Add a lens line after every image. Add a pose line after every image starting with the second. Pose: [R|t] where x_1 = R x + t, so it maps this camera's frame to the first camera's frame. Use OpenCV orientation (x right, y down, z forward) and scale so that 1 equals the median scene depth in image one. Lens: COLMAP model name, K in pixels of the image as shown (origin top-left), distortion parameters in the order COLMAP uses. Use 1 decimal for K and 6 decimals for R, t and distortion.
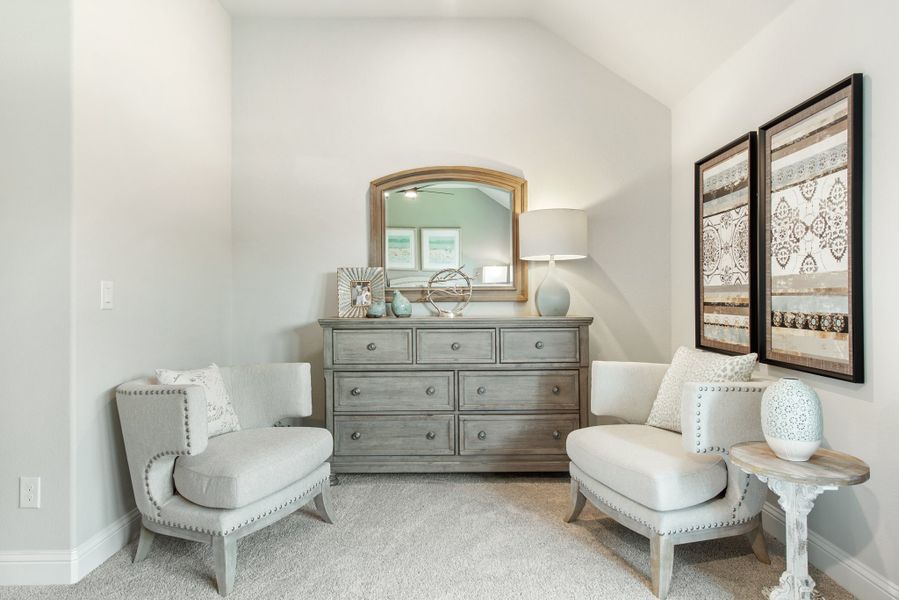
lens RADIAL K [[573.8, 0, 465.6], [0, 573.8, 291.4], [0, 0, 1]] dist [0.030000, -0.009633]
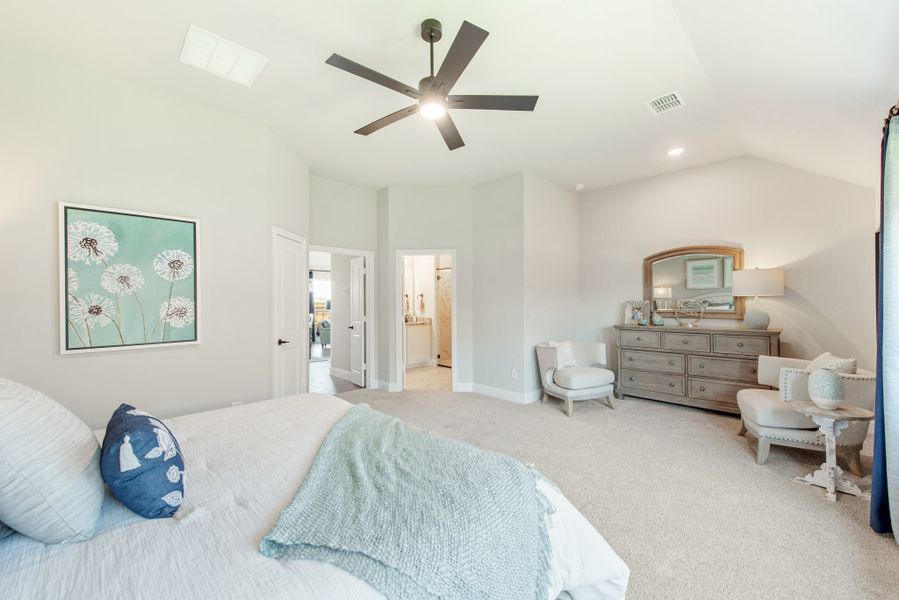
lens RADIAL K [[395.8, 0, 445.9], [0, 395.8, 297.1], [0, 0, 1]] dist [0.010875, -0.002756]
pose [[0.717835, 0.000761, -0.696213, 0.357619], [0.004514, 0.999973, 0.005746, -0.073772], [0.696198, -0.007267, 0.717813, -0.584425]]
